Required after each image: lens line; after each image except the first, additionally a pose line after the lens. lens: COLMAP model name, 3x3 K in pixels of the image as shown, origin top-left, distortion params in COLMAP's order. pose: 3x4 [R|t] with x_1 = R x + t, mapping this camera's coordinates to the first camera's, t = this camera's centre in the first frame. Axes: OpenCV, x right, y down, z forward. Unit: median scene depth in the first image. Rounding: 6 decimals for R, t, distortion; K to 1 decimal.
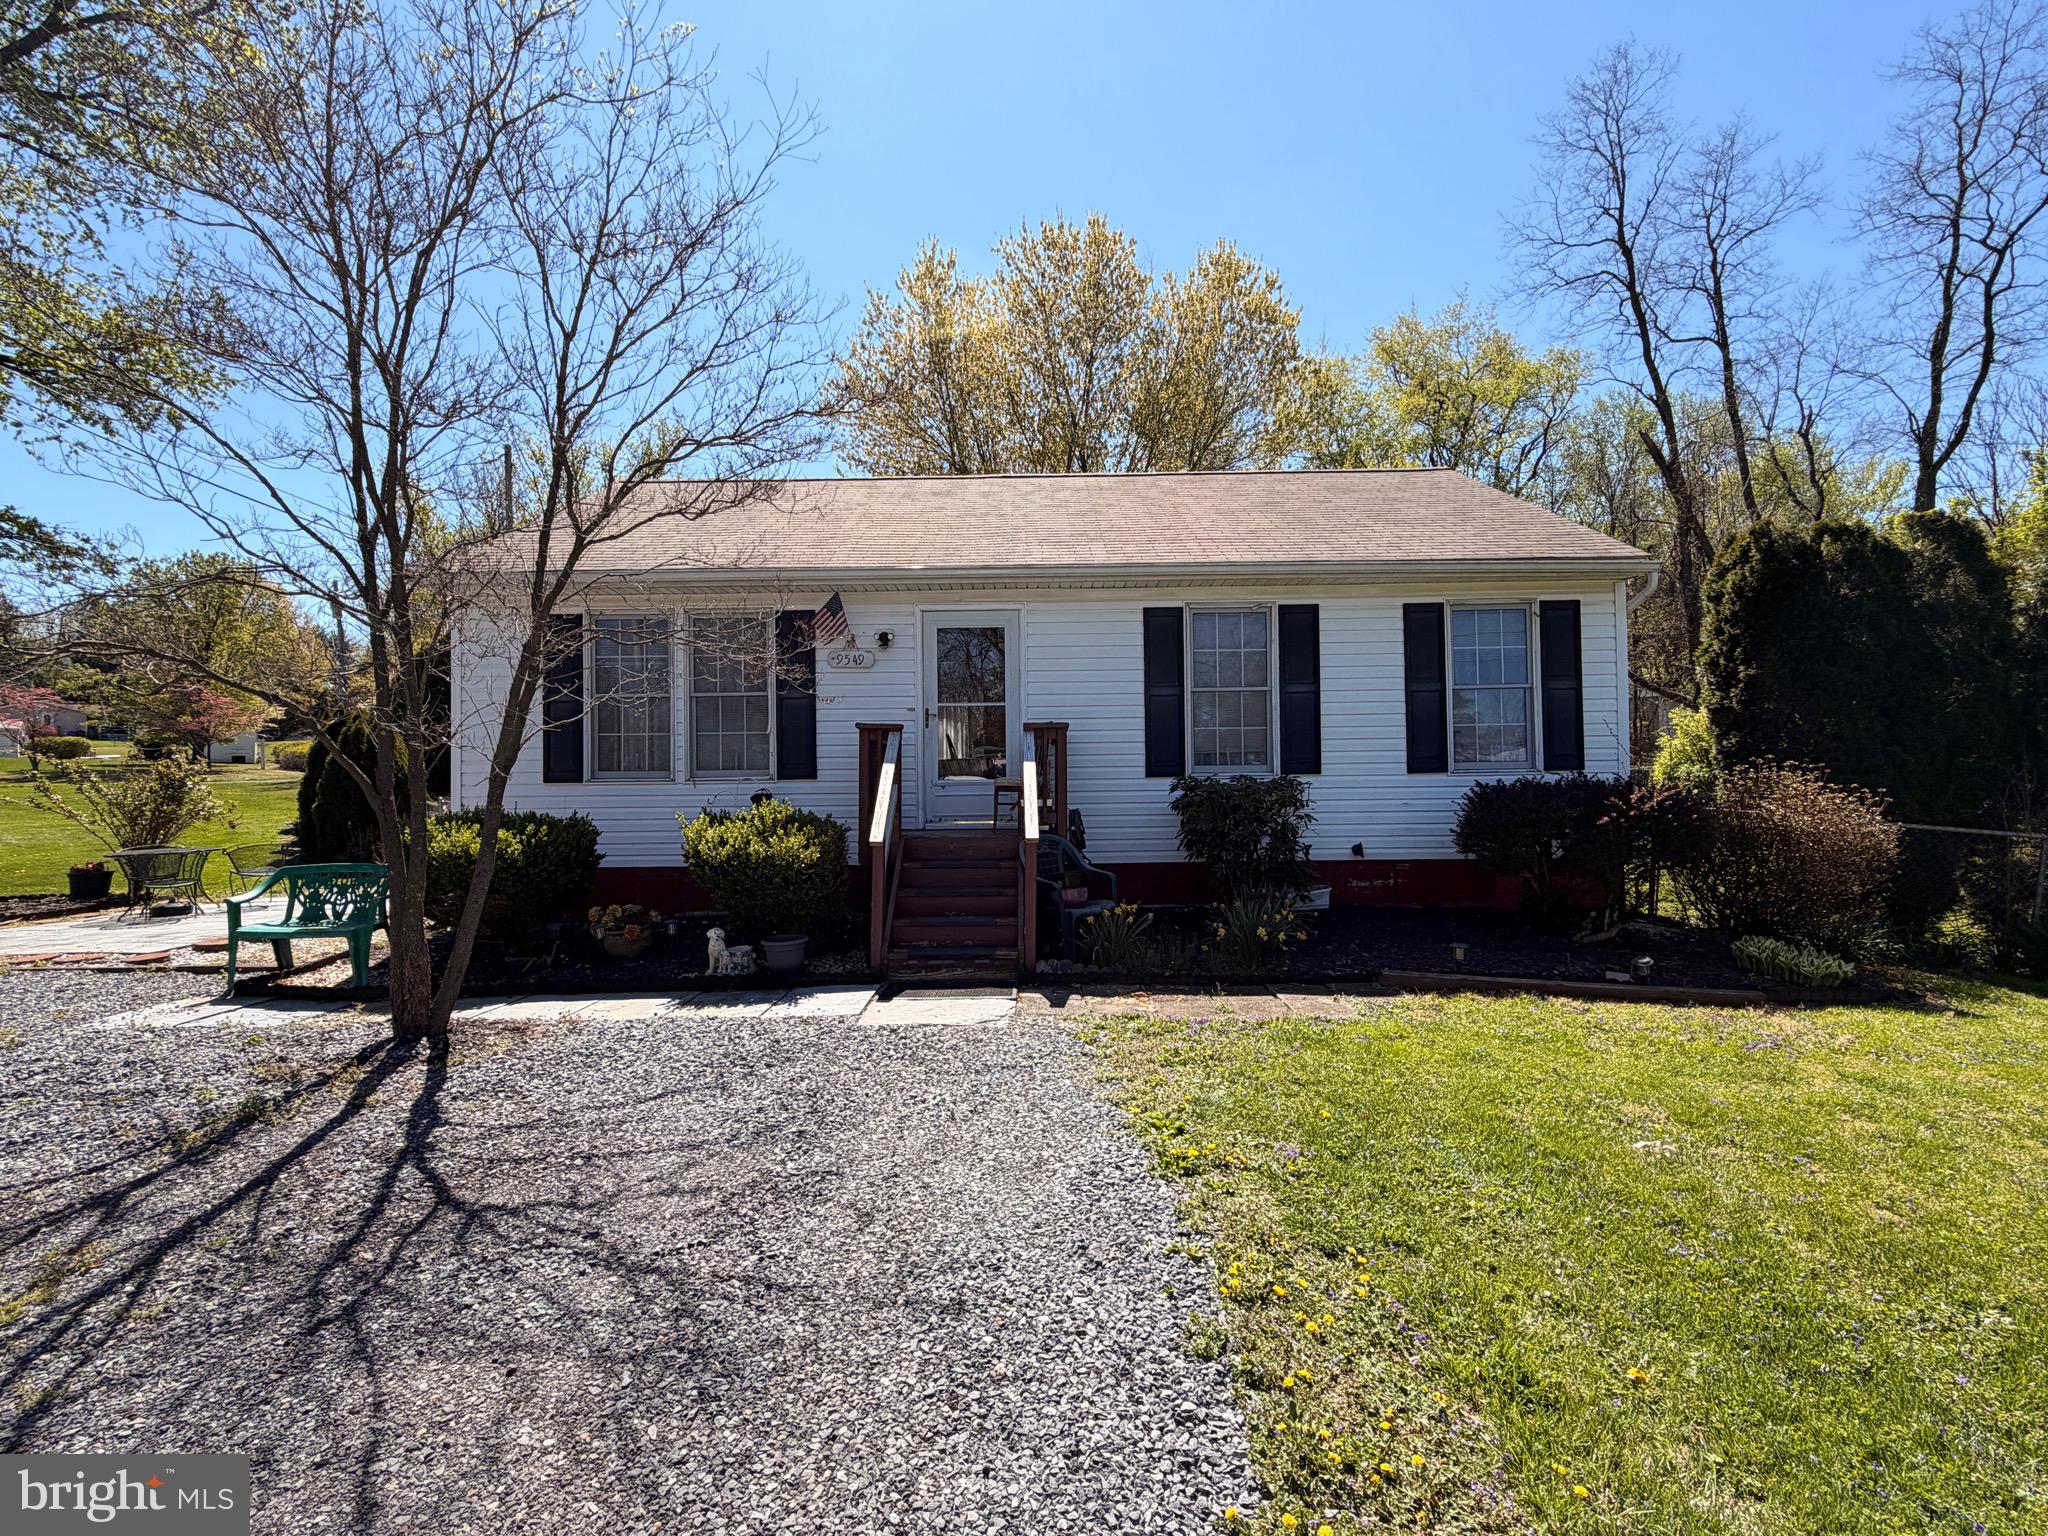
lens RADIAL K [[971.2, 0, 1023.2], [0, 971.2, 764.2], [0, 0, 1]] dist [0.001646, 0.000279]
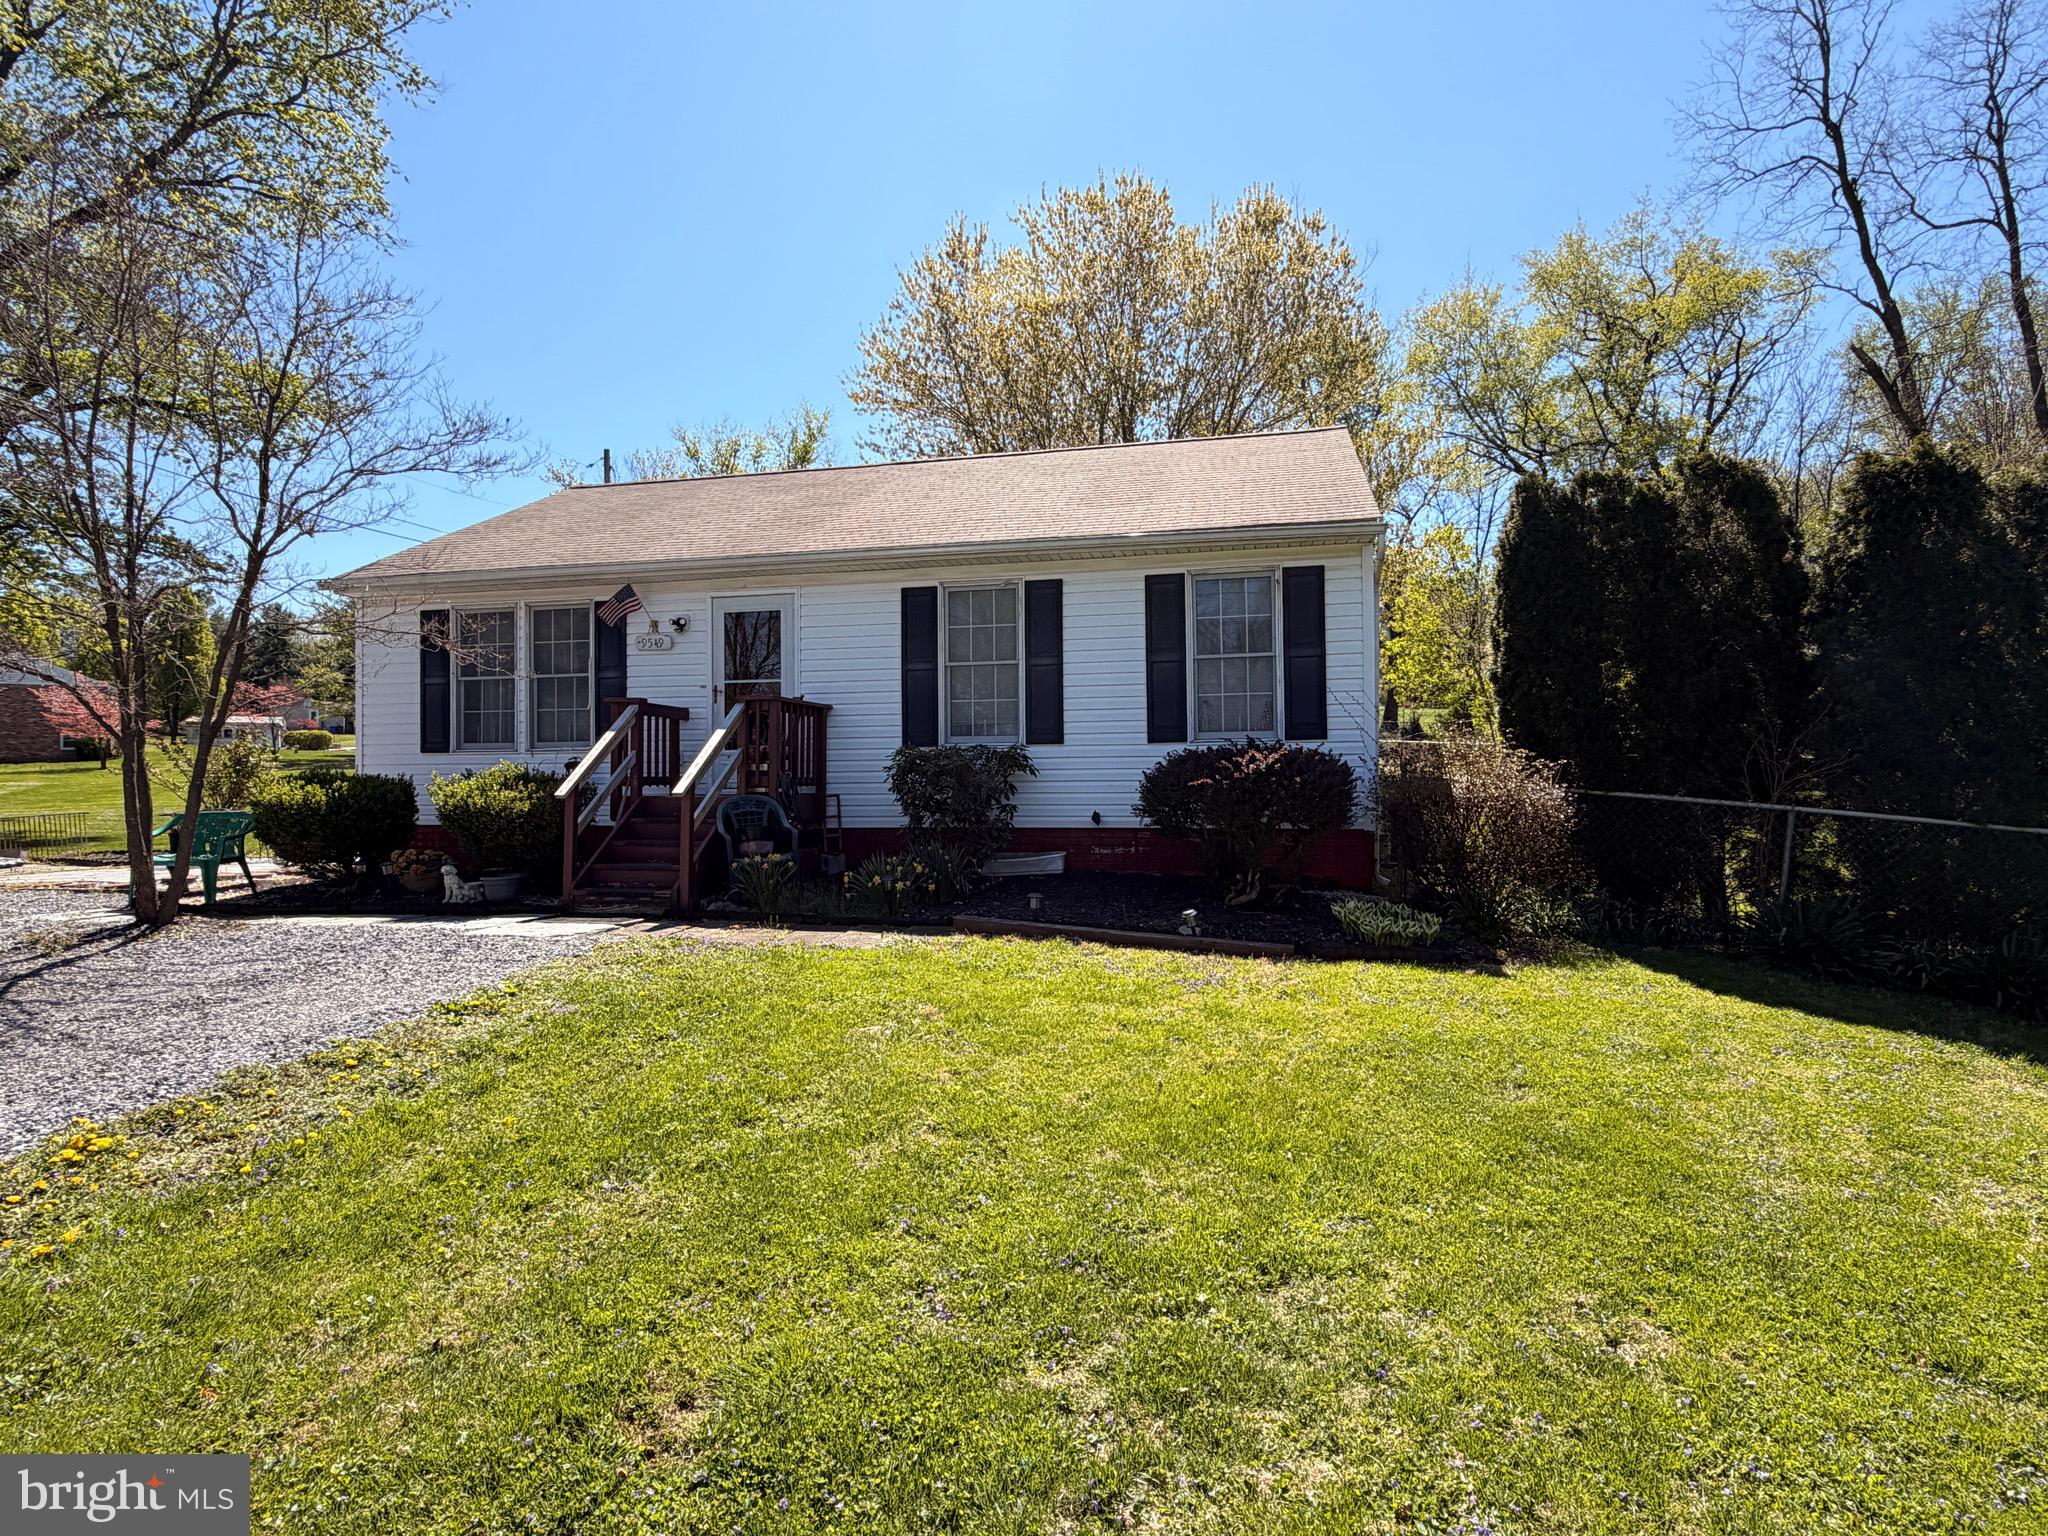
lens RADIAL K [[1060.6, 0, 1025.5], [0, 1060.6, 771.5], [0, 0, 1]] dist [0.000493, -0.000313]
pose [[0.977728, 0.003157, -0.209855, 0.501673], [-0.000648, 0.999927, 0.012026, 0.025925], [0.209877, -0.011623, 0.977659, -0.110423]]
